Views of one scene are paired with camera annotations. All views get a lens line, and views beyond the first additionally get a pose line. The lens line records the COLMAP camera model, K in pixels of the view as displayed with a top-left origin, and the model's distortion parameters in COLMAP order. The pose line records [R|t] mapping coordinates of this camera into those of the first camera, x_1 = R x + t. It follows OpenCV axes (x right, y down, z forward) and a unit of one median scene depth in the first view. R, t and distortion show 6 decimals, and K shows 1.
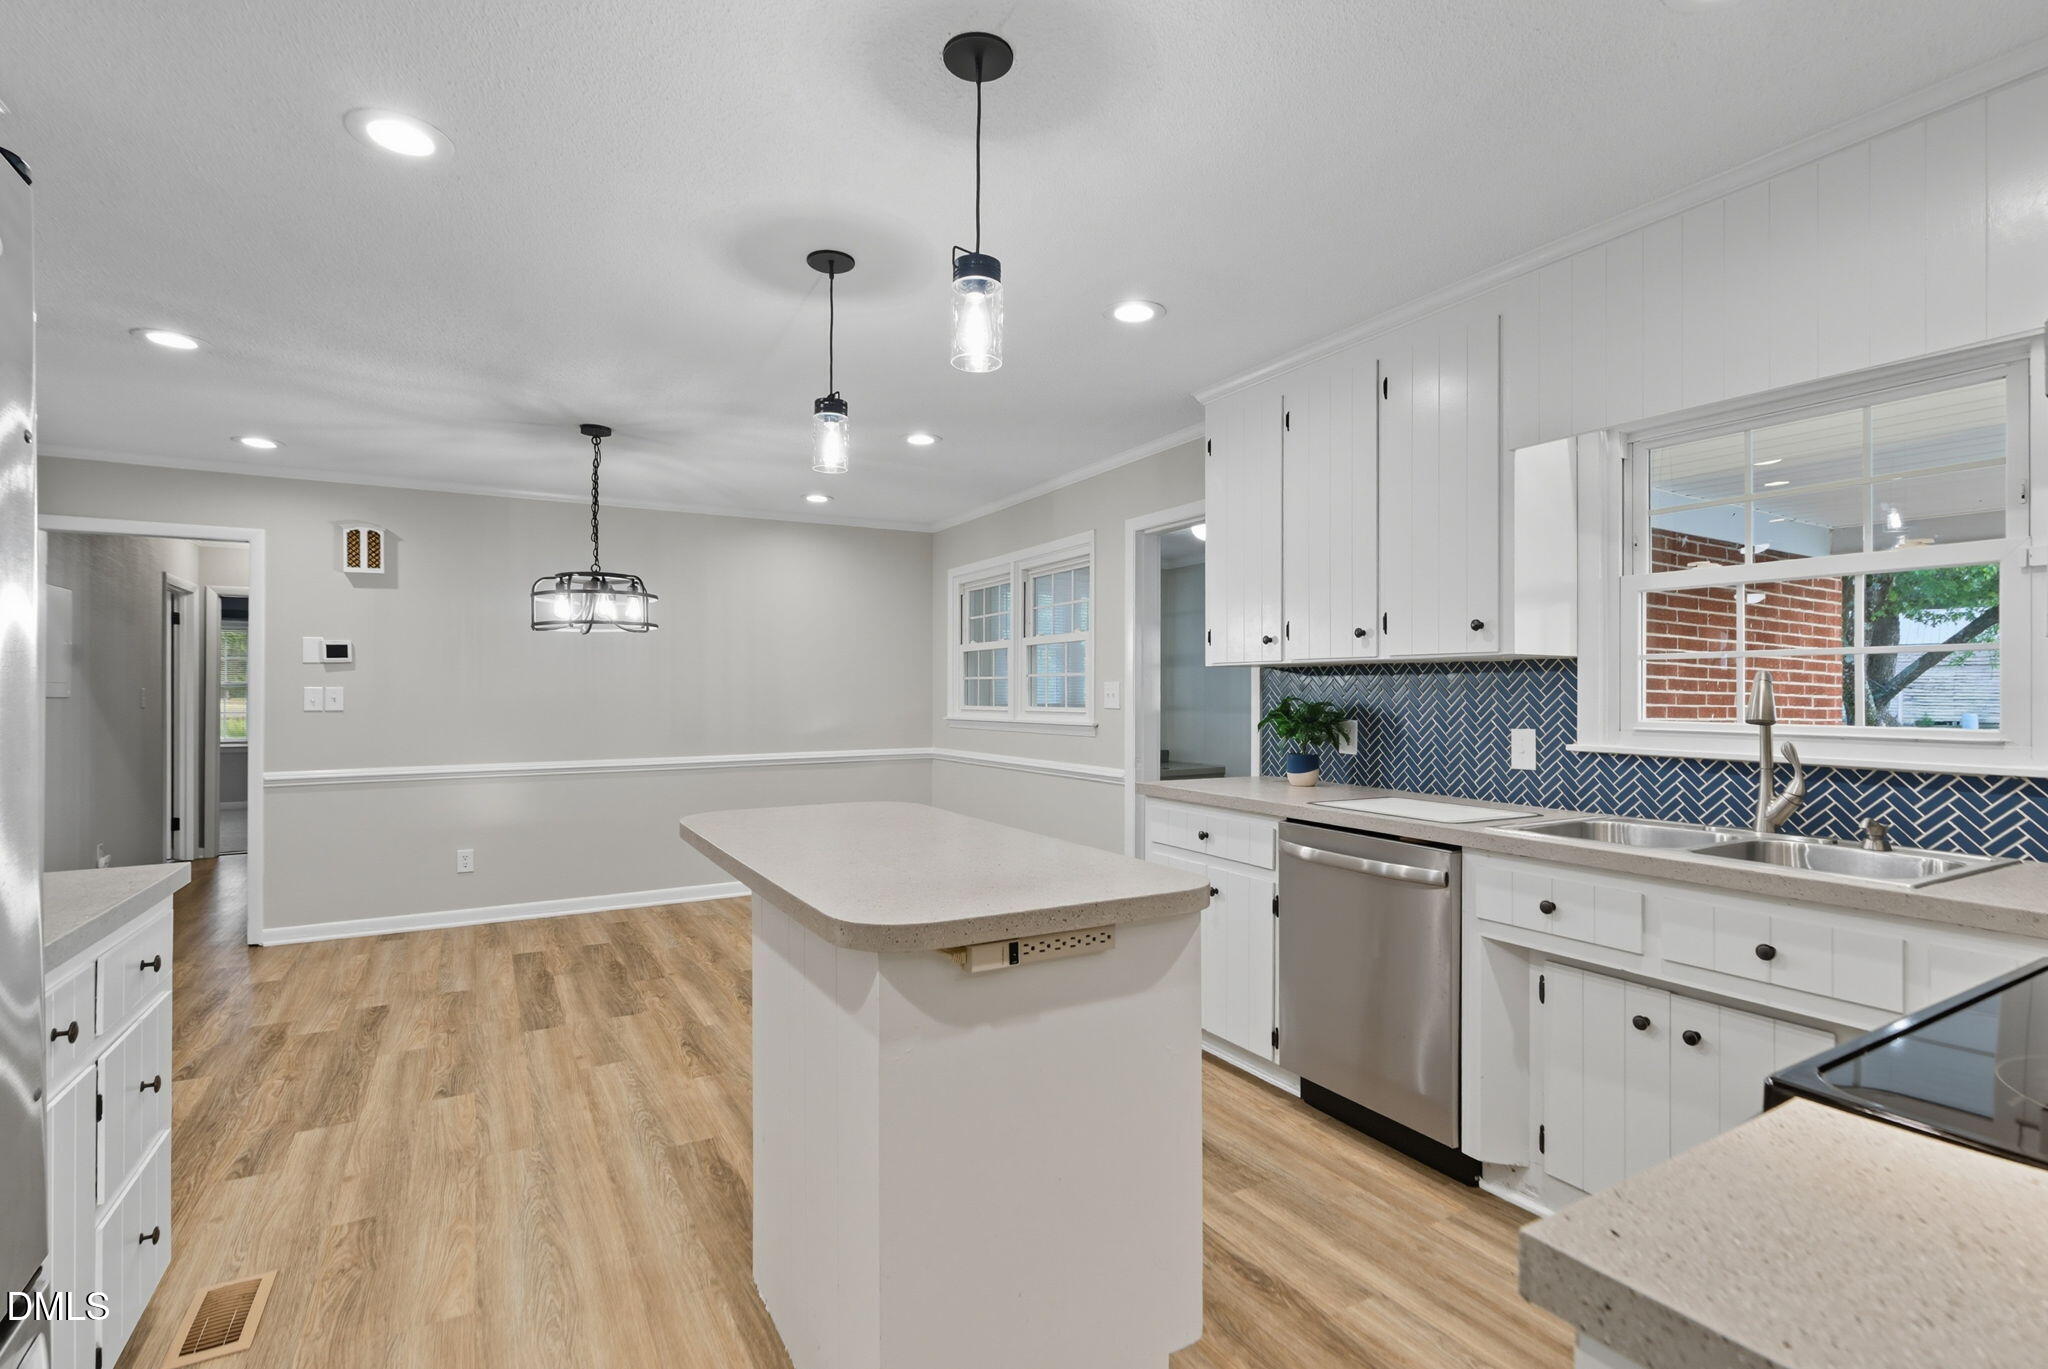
lens RADIAL K [[942.9, 0, 1037.3], [0, 942.9, 682.2], [0, 0, 1]] dist [0.000461, 0.000240]
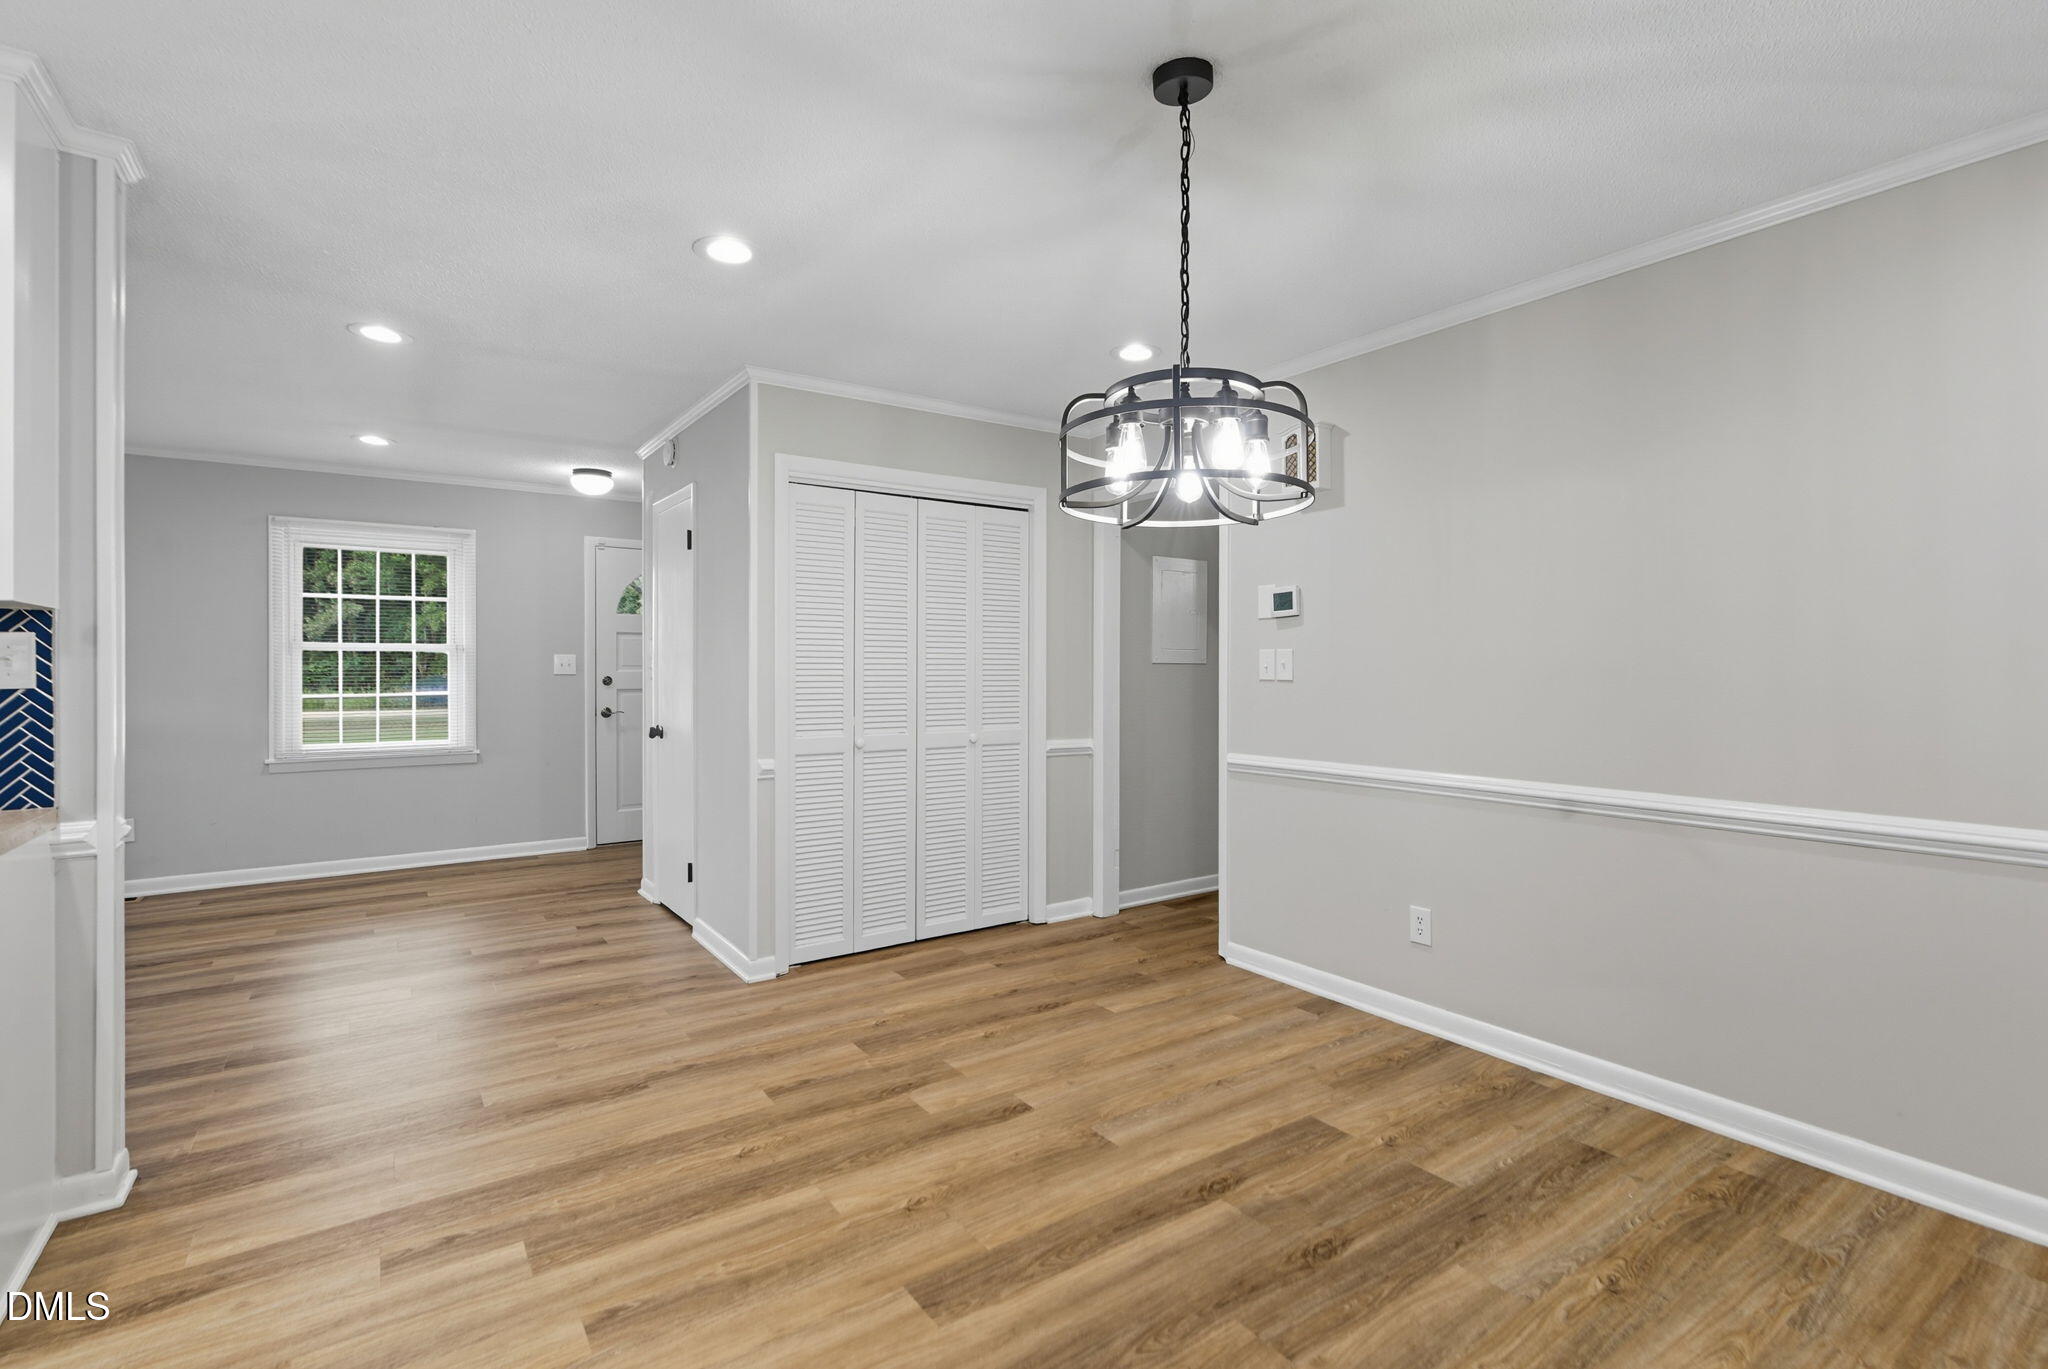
lens RADIAL K [[942.9, 0, 1037.3], [0, 942.9, 682.2], [0, 0, 1]] dist [0.000461, 0.000240]
pose [[0.088657, 0.021061, -0.995839, -0.012254], [0.008315, 0.999726, 0.021884, 0.015430], [0.996027, -0.010220, 0.088458, 0.837553]]
